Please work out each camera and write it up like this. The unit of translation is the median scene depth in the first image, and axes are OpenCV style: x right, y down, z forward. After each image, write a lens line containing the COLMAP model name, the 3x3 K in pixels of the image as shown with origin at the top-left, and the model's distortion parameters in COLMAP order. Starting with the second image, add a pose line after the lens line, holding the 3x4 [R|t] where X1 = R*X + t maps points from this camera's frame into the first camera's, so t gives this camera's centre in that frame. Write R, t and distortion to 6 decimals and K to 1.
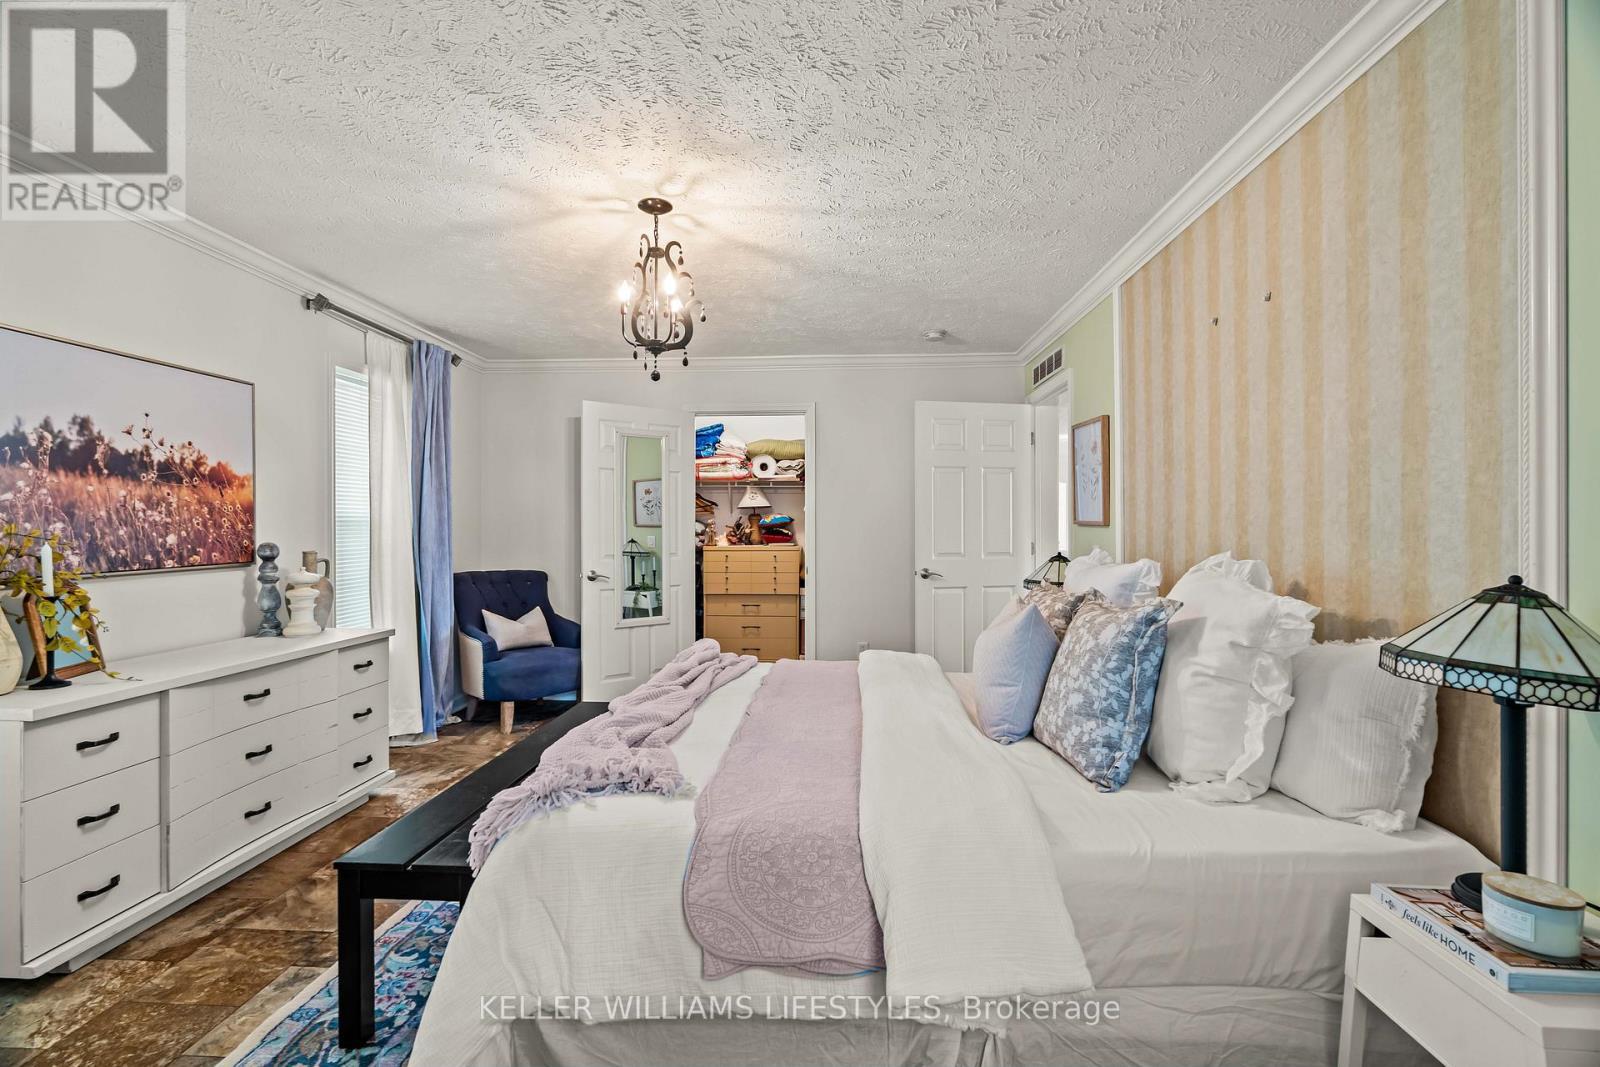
lens RADIAL K [[721.8, 0, 793.1], [0, 721.8, 517.3], [0, 0, 1]] dist [-0.007493, 0.001399]
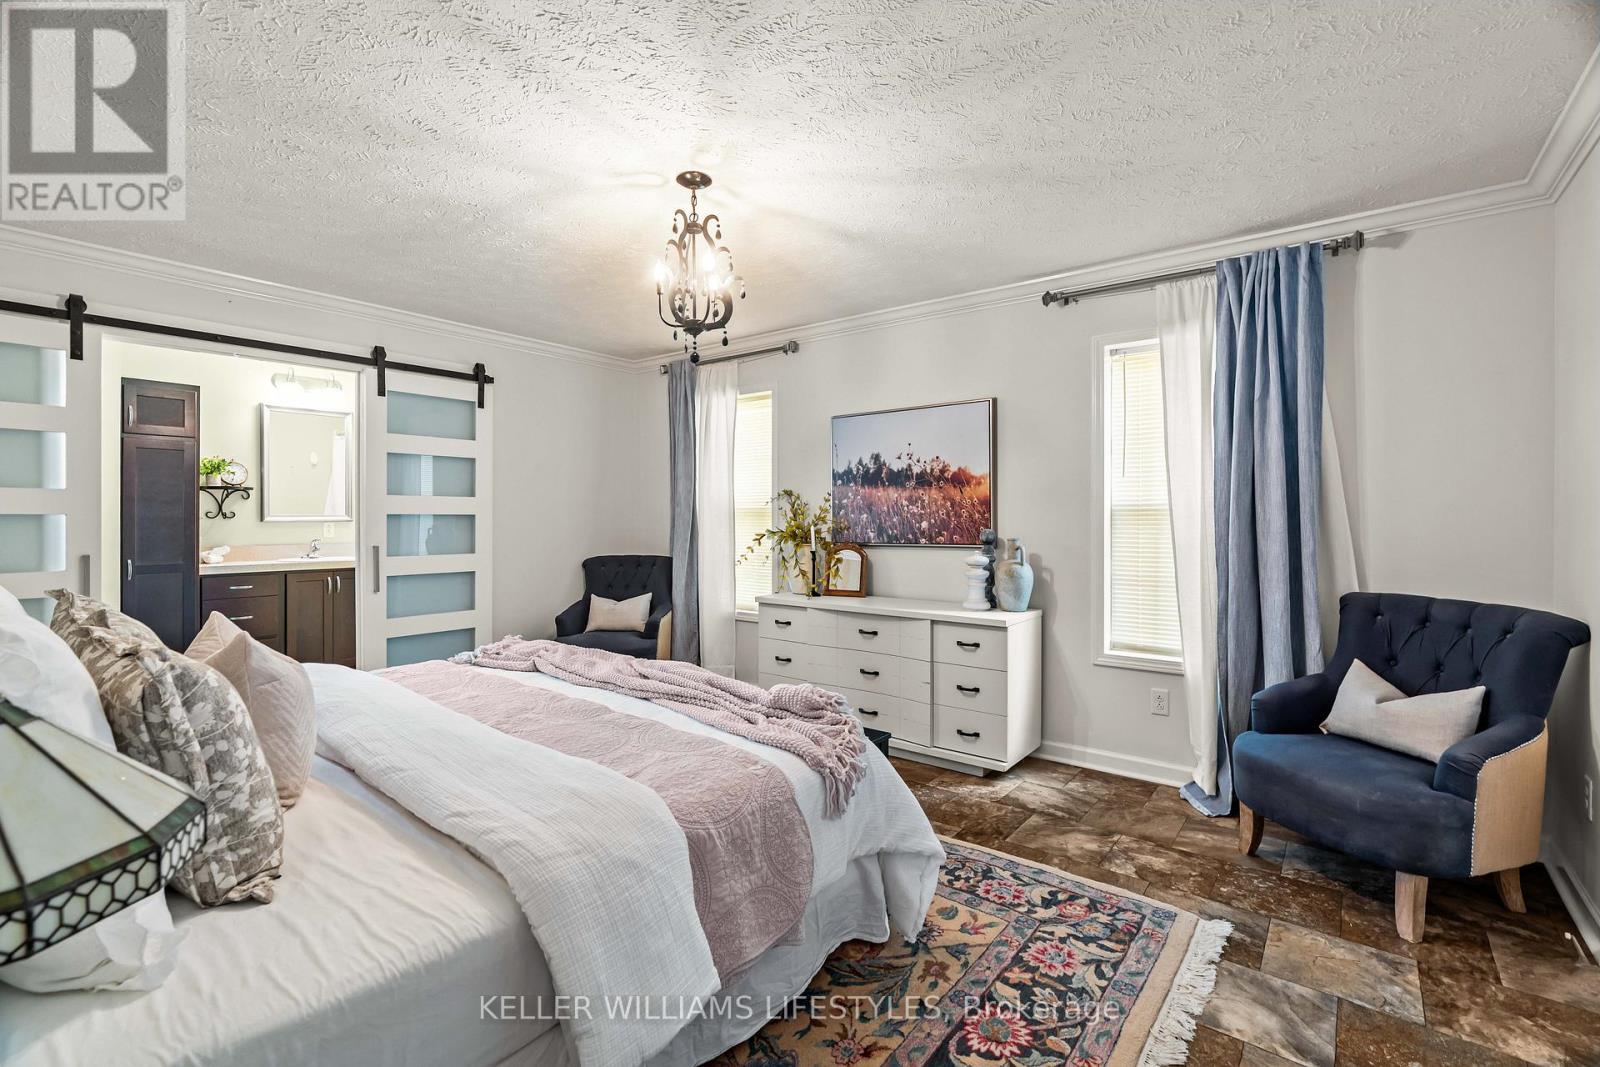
lens RADIAL K [[721.8, 0, 793.1], [0, 721.8, 517.3], [0, 0, 1]] dist [-0.007493, 0.001399]
pose [[-0.574099, 0.003018, -0.818780, 0.528850], [0.012434, 0.999910, -0.005032, 0.020243], [0.818691, -0.013070, -0.574085, 1.697554]]
